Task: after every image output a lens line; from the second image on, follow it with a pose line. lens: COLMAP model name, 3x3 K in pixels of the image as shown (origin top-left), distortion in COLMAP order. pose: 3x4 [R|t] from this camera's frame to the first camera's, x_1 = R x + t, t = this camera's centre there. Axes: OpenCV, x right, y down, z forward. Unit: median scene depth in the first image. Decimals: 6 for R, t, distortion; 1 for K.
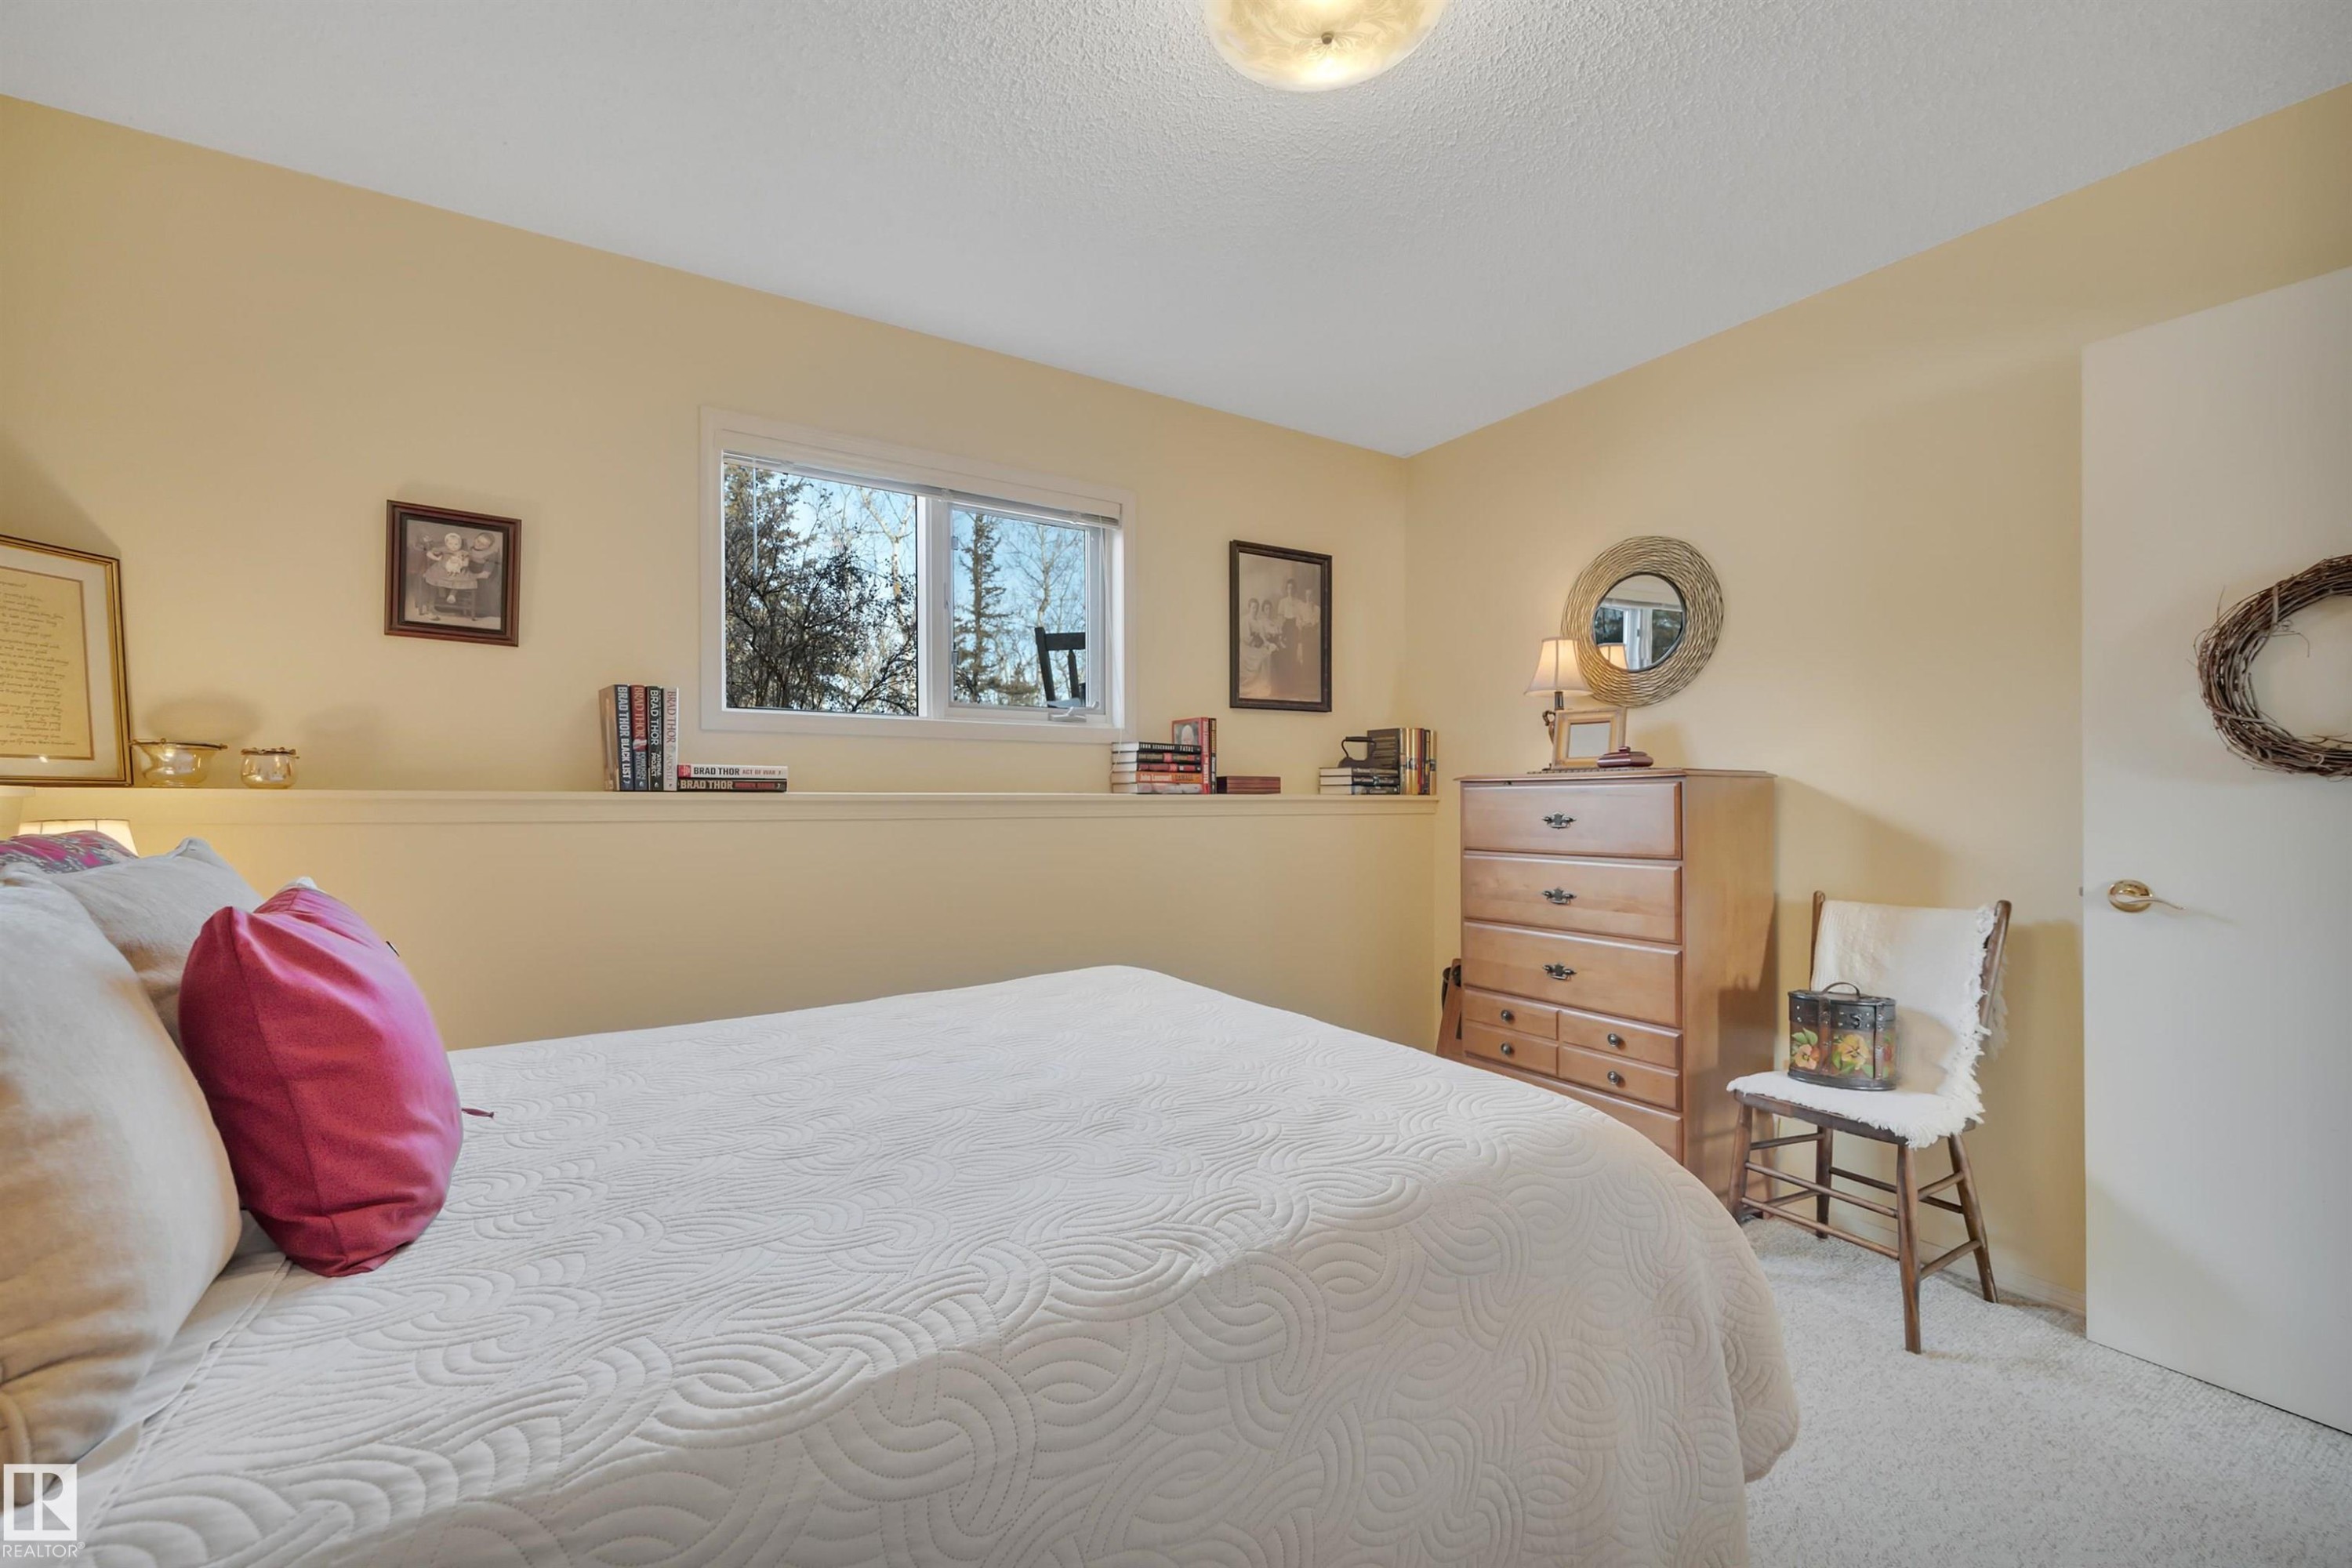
lens RADIAL K [[949.0, 0, 1192.3], [0, 949.0, 800.3], [0, 0, 1]] dist [0.000496, -0.000466]
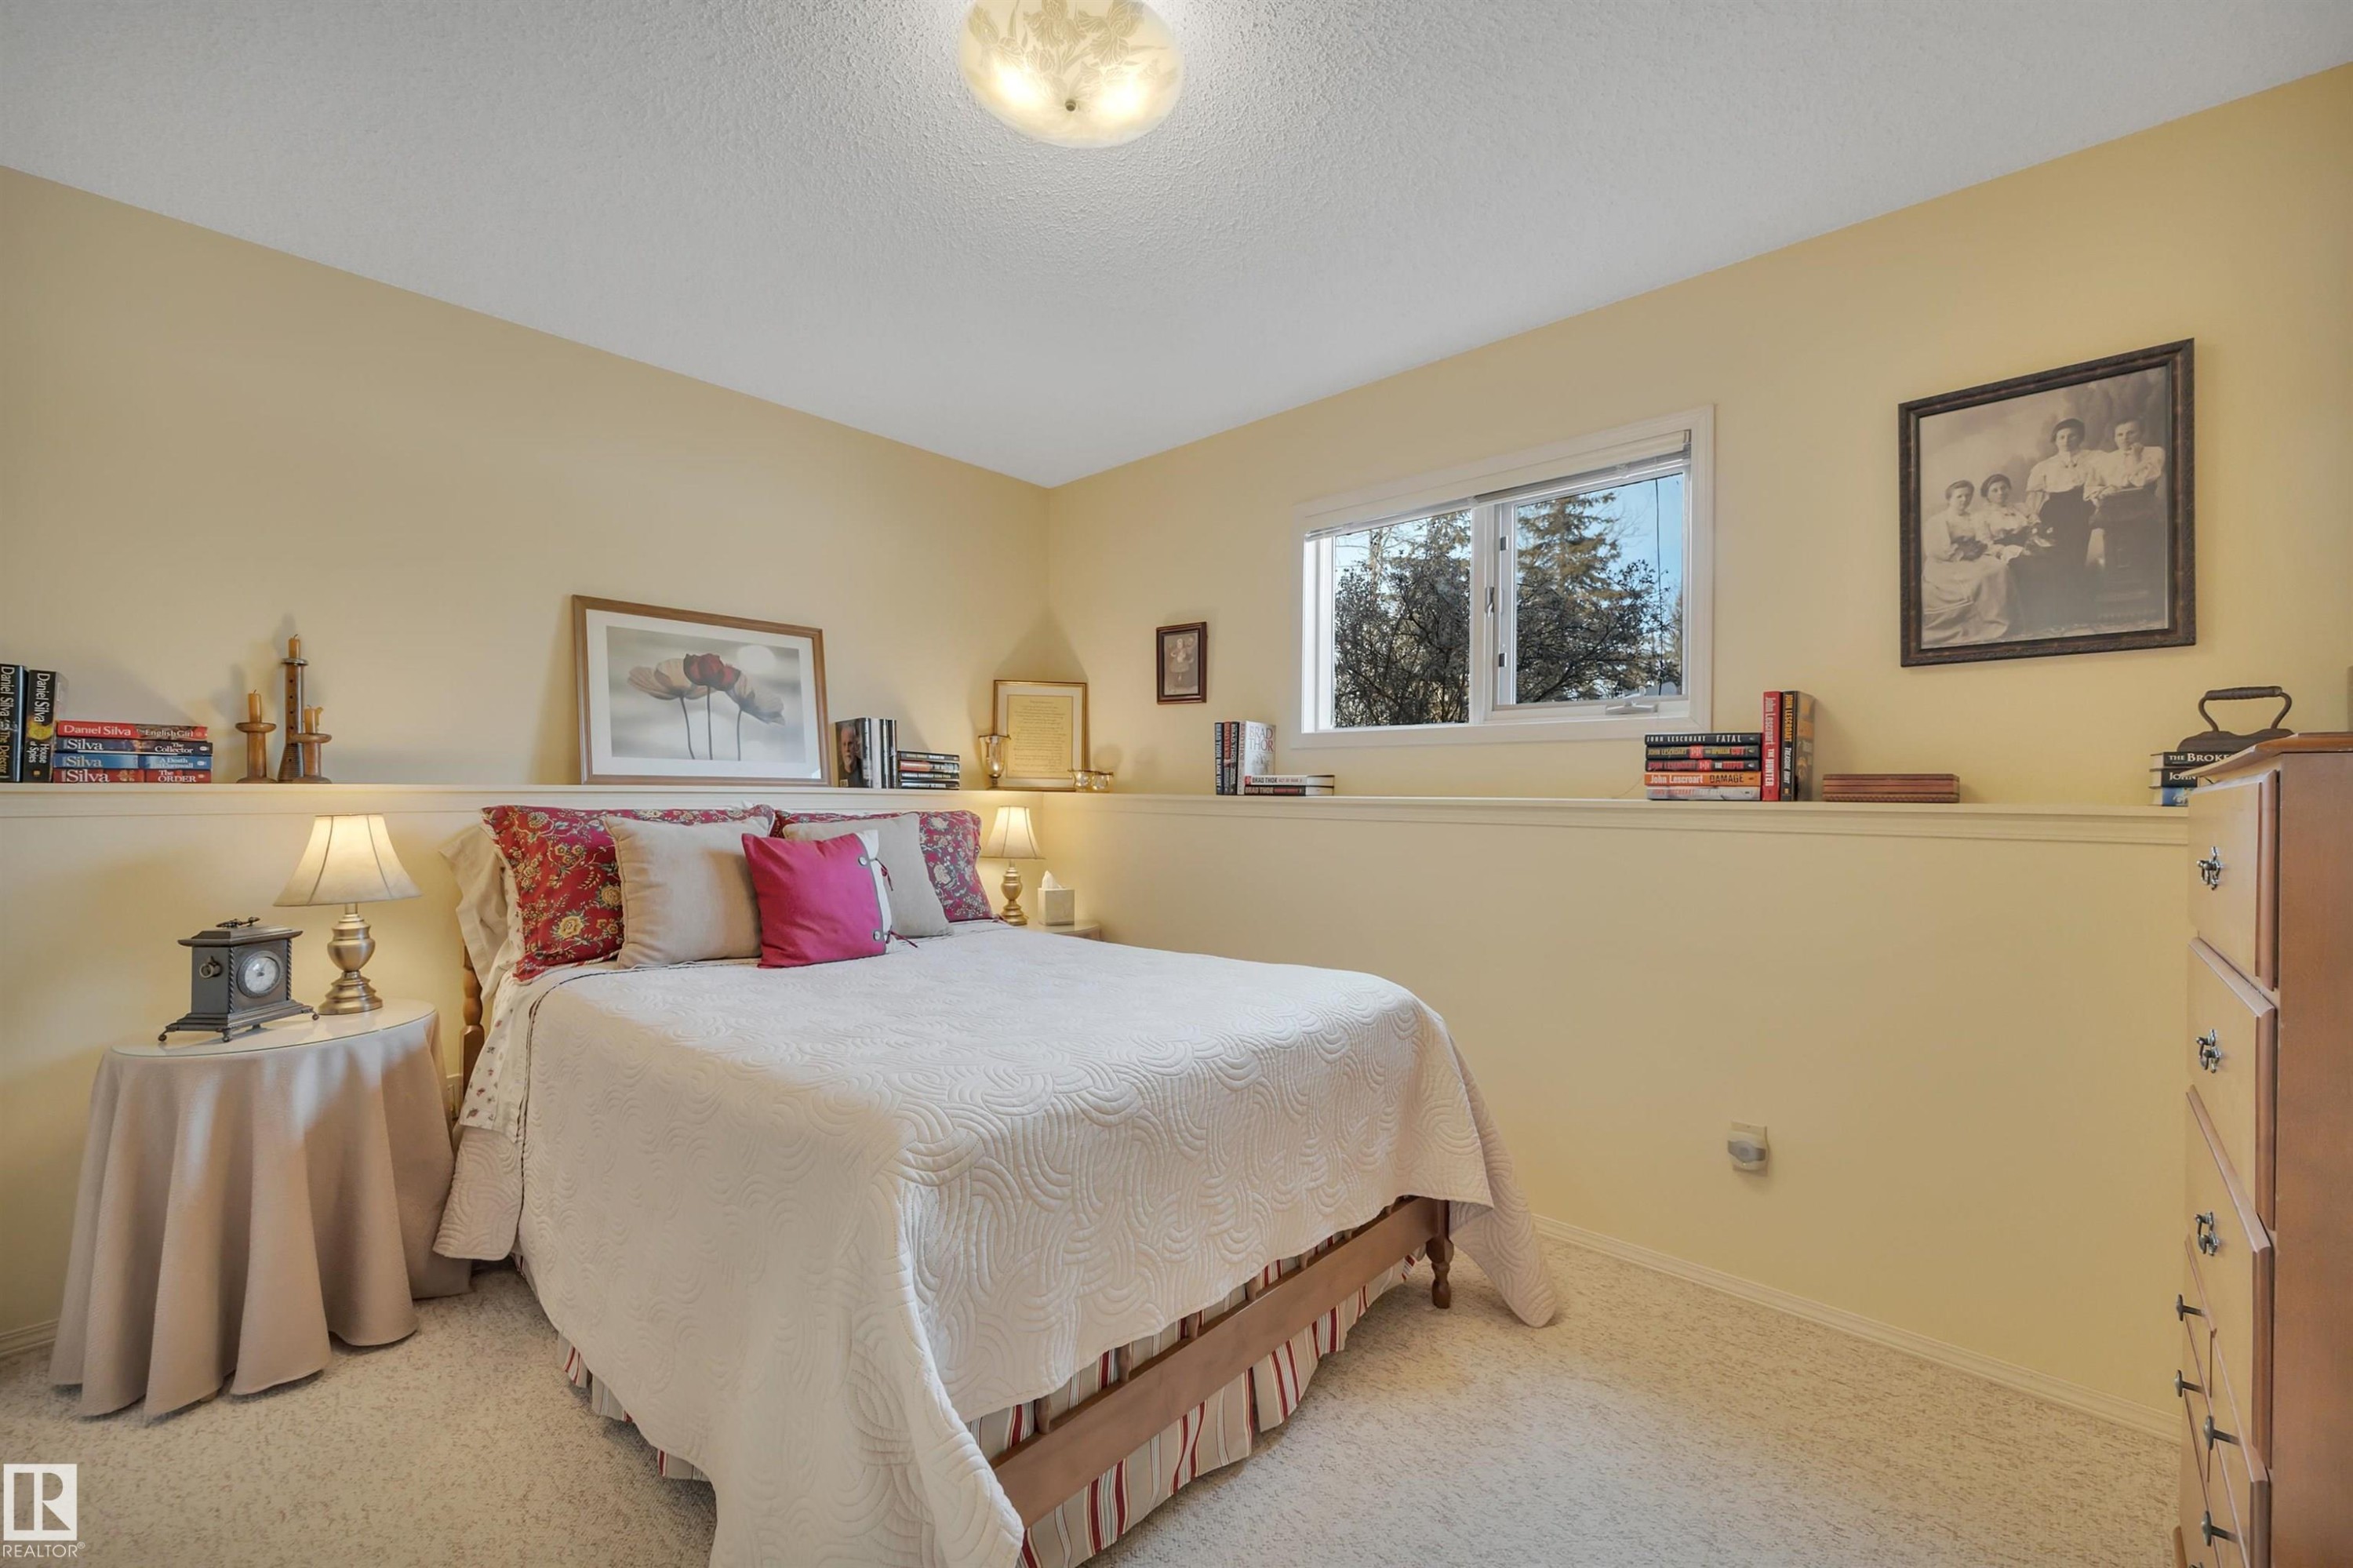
lens RADIAL K [[949.4, 0, 1167.9], [0, 949.4, 791.5], [0, 0, 1]] dist [0.000496, -0.000466]
pose [[0.261959, -0.003100, -0.965074, 0.583193], [-0.014568, 0.999868, -0.007166, -0.002274], [0.964969, 0.015937, 0.261880, 0.395905]]
